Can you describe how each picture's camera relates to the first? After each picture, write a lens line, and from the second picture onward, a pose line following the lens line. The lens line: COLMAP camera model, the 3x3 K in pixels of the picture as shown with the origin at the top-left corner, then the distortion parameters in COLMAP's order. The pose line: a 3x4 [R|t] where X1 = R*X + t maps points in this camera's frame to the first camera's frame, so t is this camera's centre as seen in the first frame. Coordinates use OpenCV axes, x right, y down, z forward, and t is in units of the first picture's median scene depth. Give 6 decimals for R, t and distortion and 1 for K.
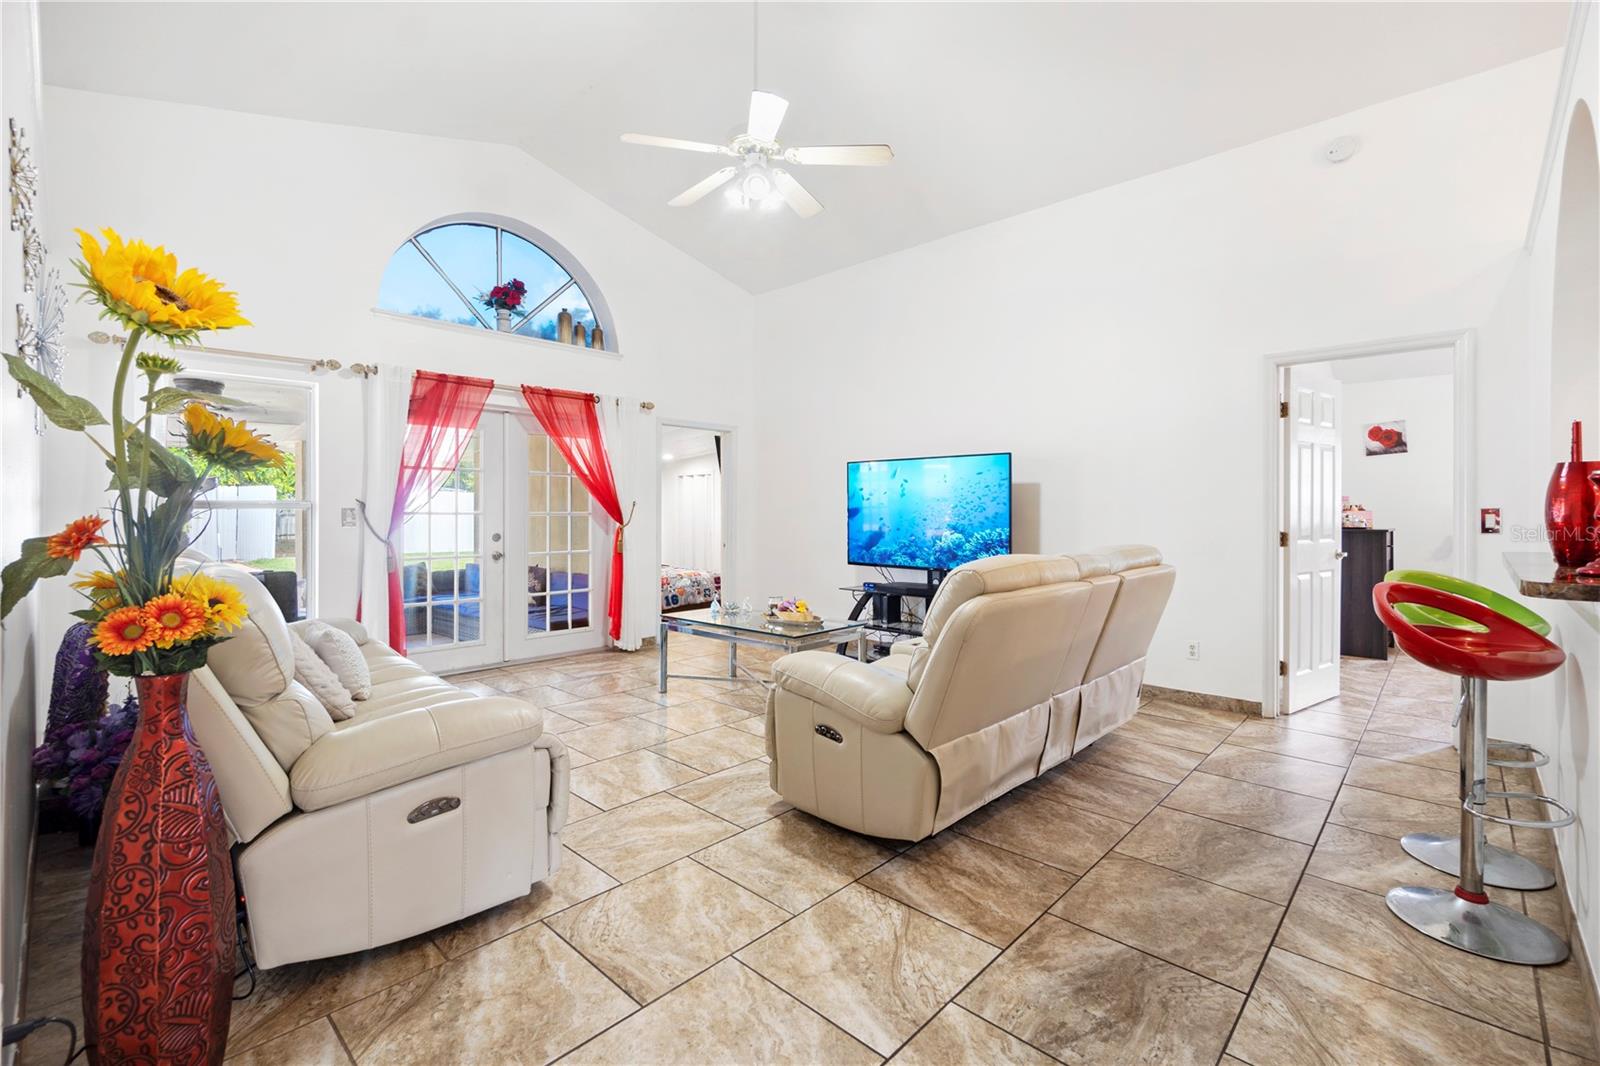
lens RADIAL K [[692.4, 0, 801.9], [0, 692.4, 522.7], [0, 0, 1]] dist [-0.000568, -0.000354]
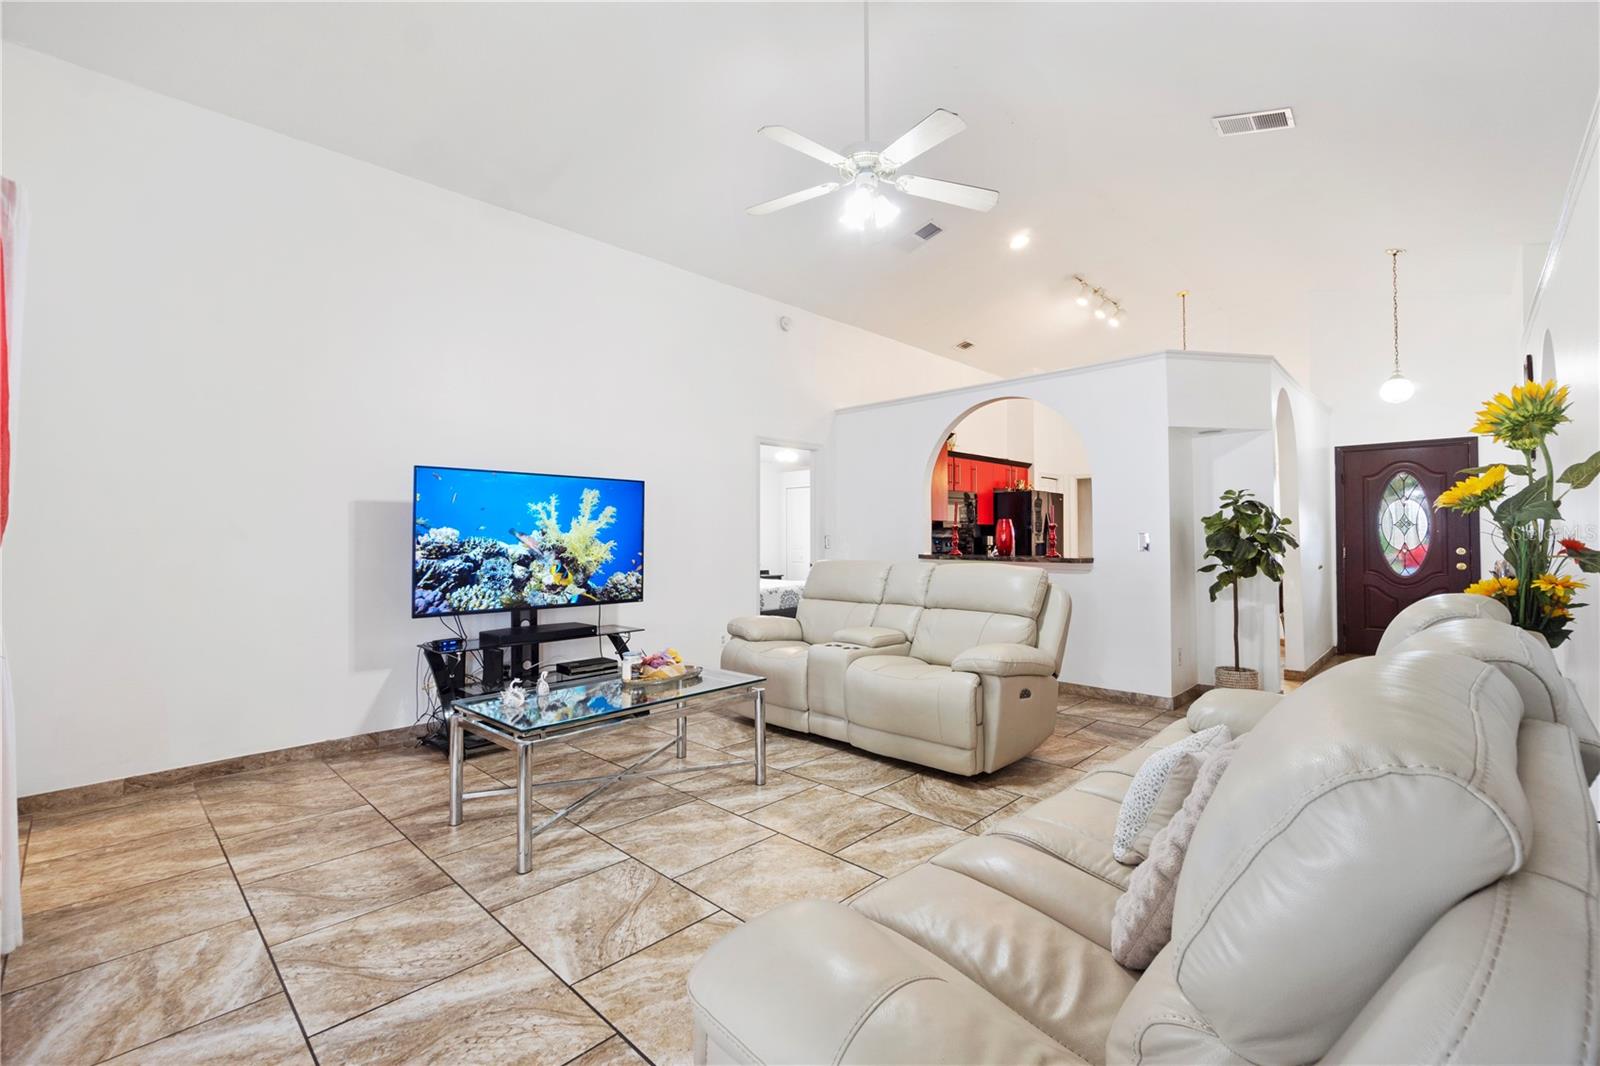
lens RADIAL K [[692.4, 0, 797.6], [0, 692.4, 531.2], [0, 0, 1]] dist [-0.000568, -0.000354]
pose [[0.006508, 0.012278, 0.999903, -1.072350], [0.014062, 0.999825, -0.012369, -0.018229], [-0.999880, 0.014141, 0.006334, 1.116941]]
